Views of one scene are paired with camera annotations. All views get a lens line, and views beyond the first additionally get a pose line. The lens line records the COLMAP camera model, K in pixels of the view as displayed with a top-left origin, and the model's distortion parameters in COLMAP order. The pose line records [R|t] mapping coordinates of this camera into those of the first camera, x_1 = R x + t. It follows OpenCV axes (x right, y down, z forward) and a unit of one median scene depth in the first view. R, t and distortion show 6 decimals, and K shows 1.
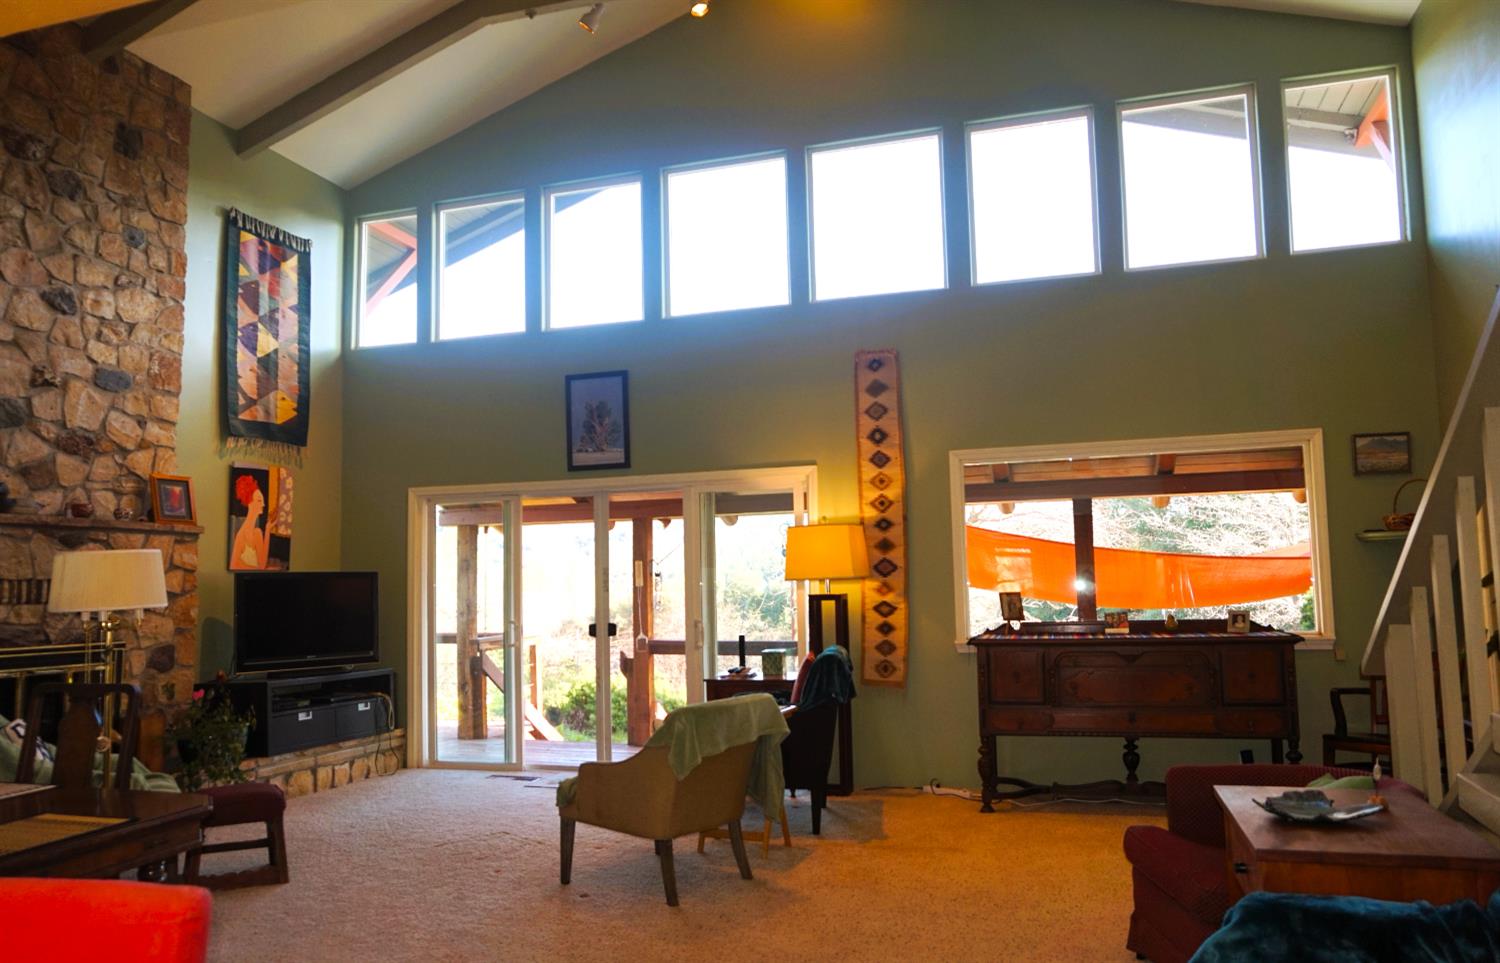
lens RADIAL K [[1056.0, 0, 745.6], [0, 1056.0, 492.9], [0, 0, 1]] dist [0.002907, 0.006193]
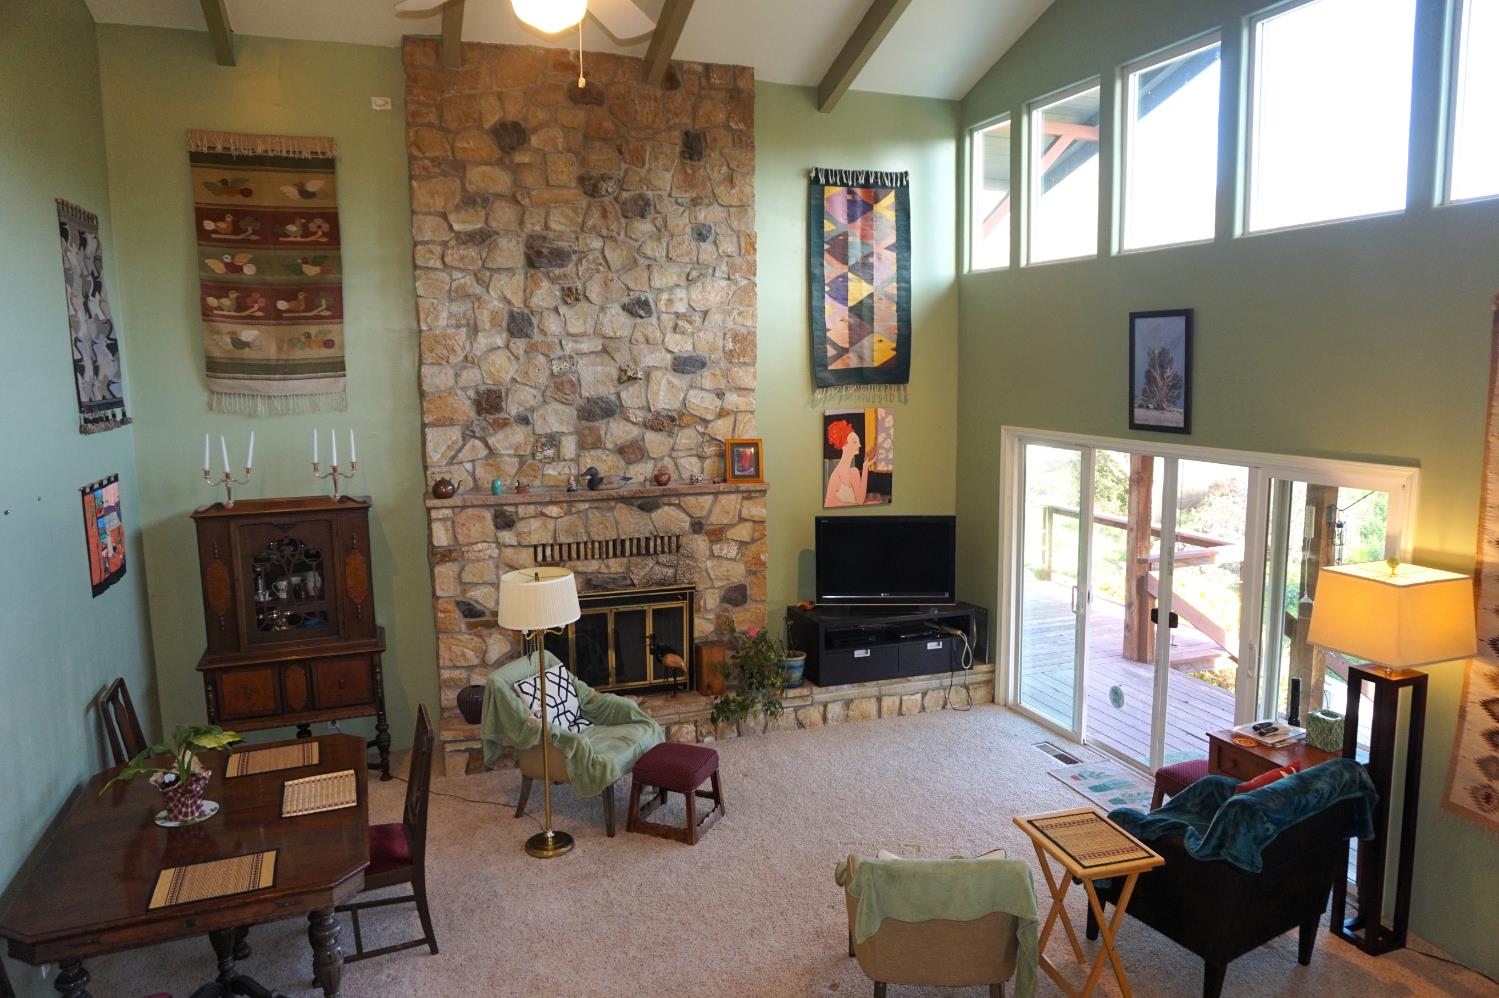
lens RADIAL K [[1020.7, 0, 749.5], [0, 1020.7, 499.0], [0, 0, 1]] dist [-0.025939, 0.002635]
pose [[0.613704, 0.123984, -0.779741, 0.314352], [0.065337, 0.976231, 0.206652, -0.170218], [0.786828, -0.177769, 0.591016, 0.313915]]
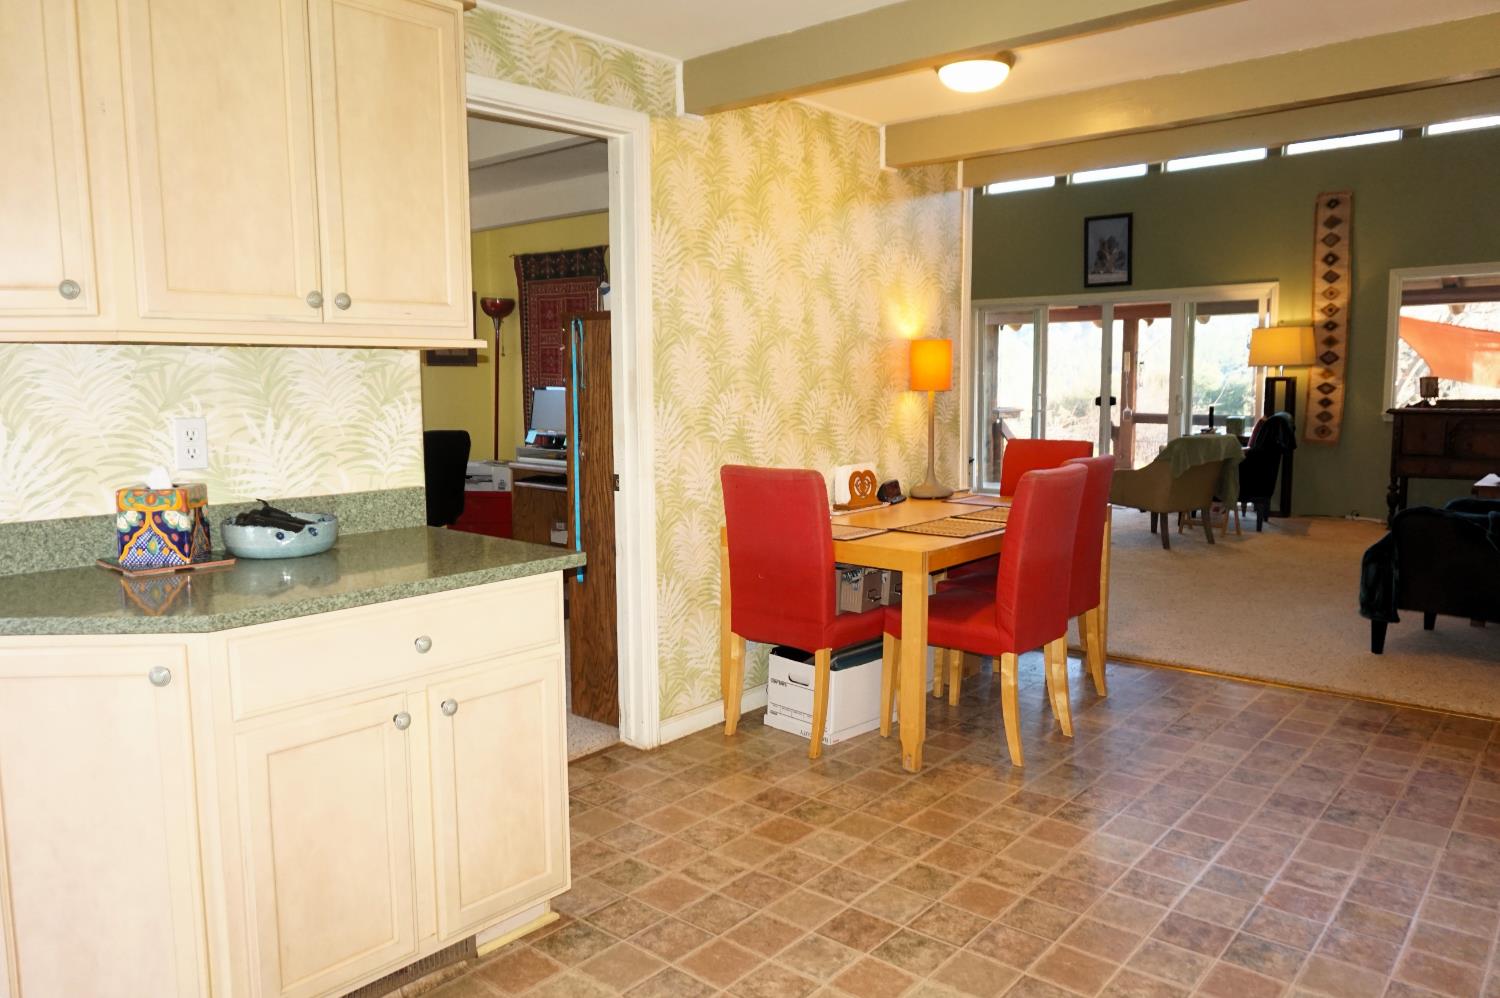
lens RADIAL K [[1052.1, 0, 750.0], [0, 1052.1, 499.0], [0, 0, 1]] dist [-0.028027, -0.000086]
pose [[0.919795, 0.056554, -0.388302, -0.022272], [0.022429, 0.980365, 0.195913, -0.031422], [0.391757, -0.188909, 0.900467, -0.542427]]
